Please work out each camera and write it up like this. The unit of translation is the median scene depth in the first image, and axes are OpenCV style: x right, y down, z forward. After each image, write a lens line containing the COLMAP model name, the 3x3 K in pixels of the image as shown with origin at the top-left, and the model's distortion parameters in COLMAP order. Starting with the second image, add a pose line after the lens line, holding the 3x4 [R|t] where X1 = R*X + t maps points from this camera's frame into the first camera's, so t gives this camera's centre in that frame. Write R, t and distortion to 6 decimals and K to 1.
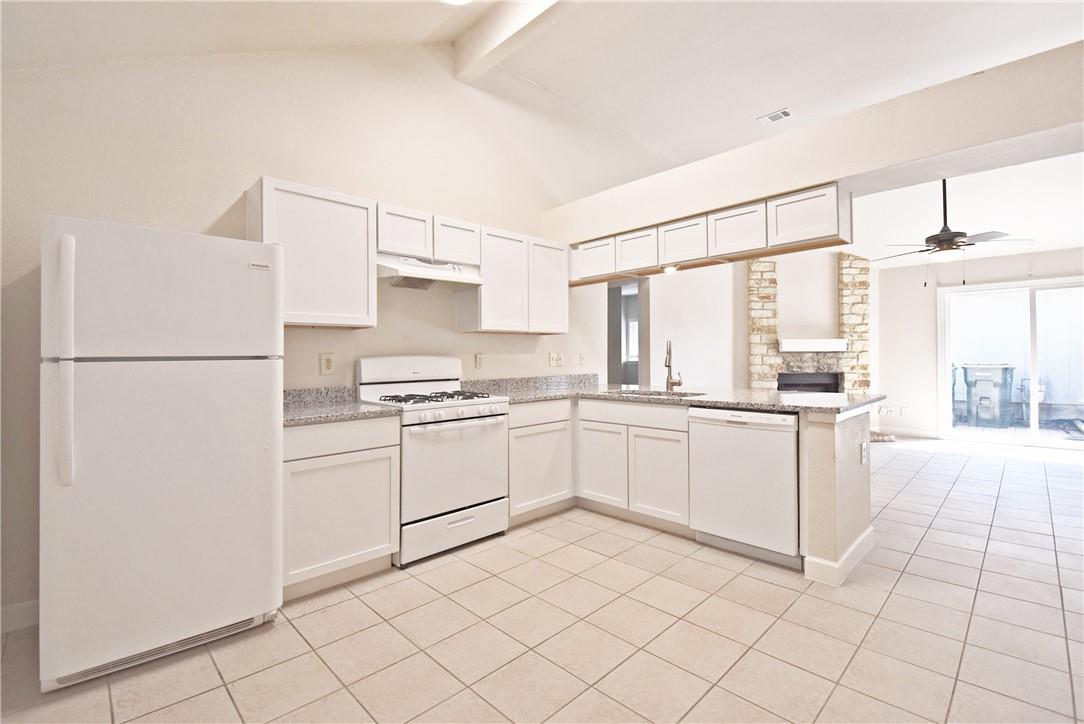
lens RADIAL K [[474.9, 0, 541.5], [0, 474.9, 355.0], [0, 0, 1]] dist [-0.001133, -0.000334]
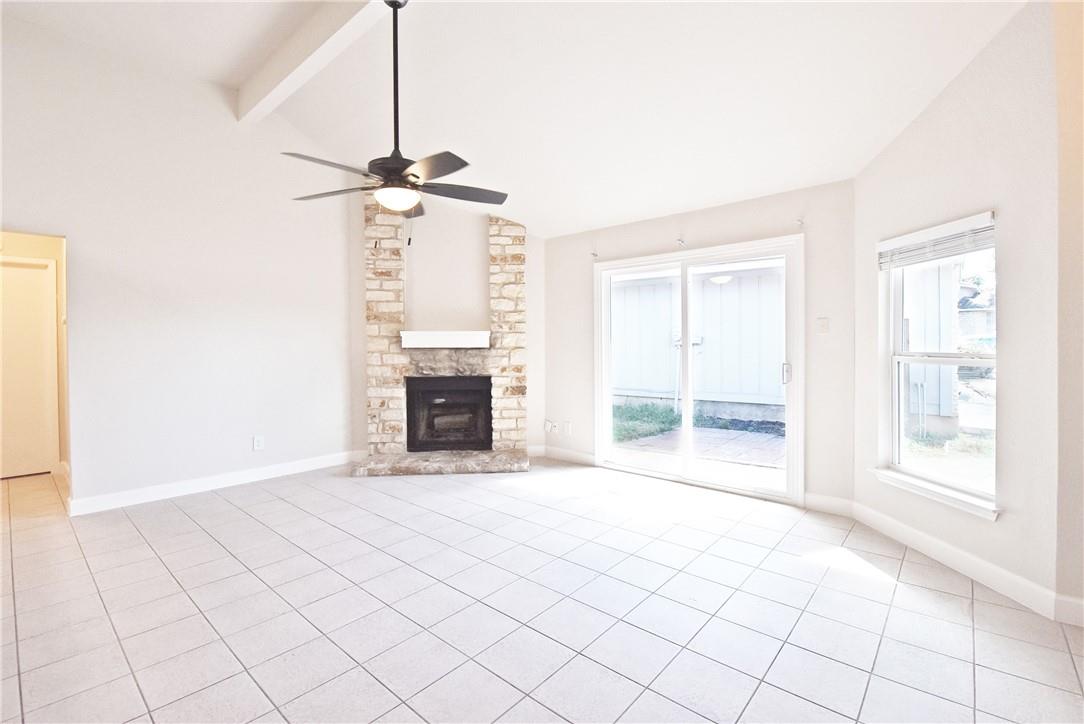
lens RADIAL K [[478.9, 0, 567.1], [0, 478.9, 347.1], [0, 0, 1]] dist [-0.000206, -0.000177]
pose [[0.996023, 0.002982, 0.089049, 0.686623], [-0.003007, 0.999995, 0.000144, -0.008706], [-0.089048, -0.000411, 0.996027, 0.237422]]
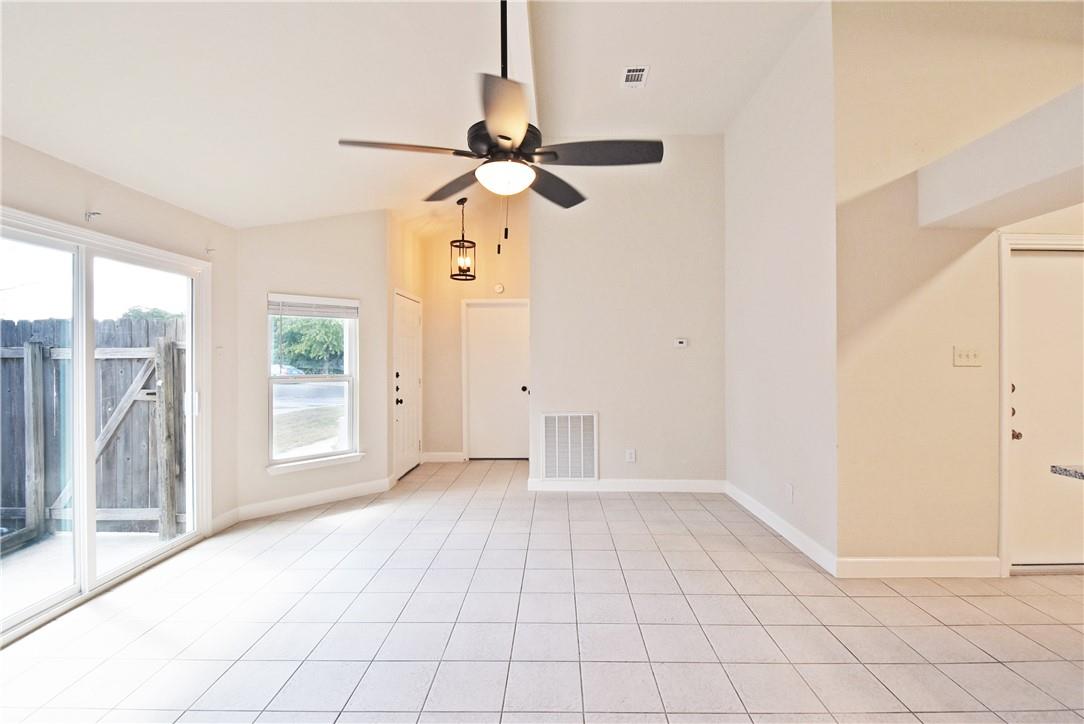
lens RADIAL K [[479.4, 0, 549.1], [0, 479.4, 359.8], [0, 0, 1]] dist [-0.001494, -0.000535]
pose [[-0.701327, 0.012845, 0.712724, 0.349399], [0.016532, 0.999862, -0.001752, -0.019765], [-0.712648, 0.010554, -0.701442, 0.848659]]
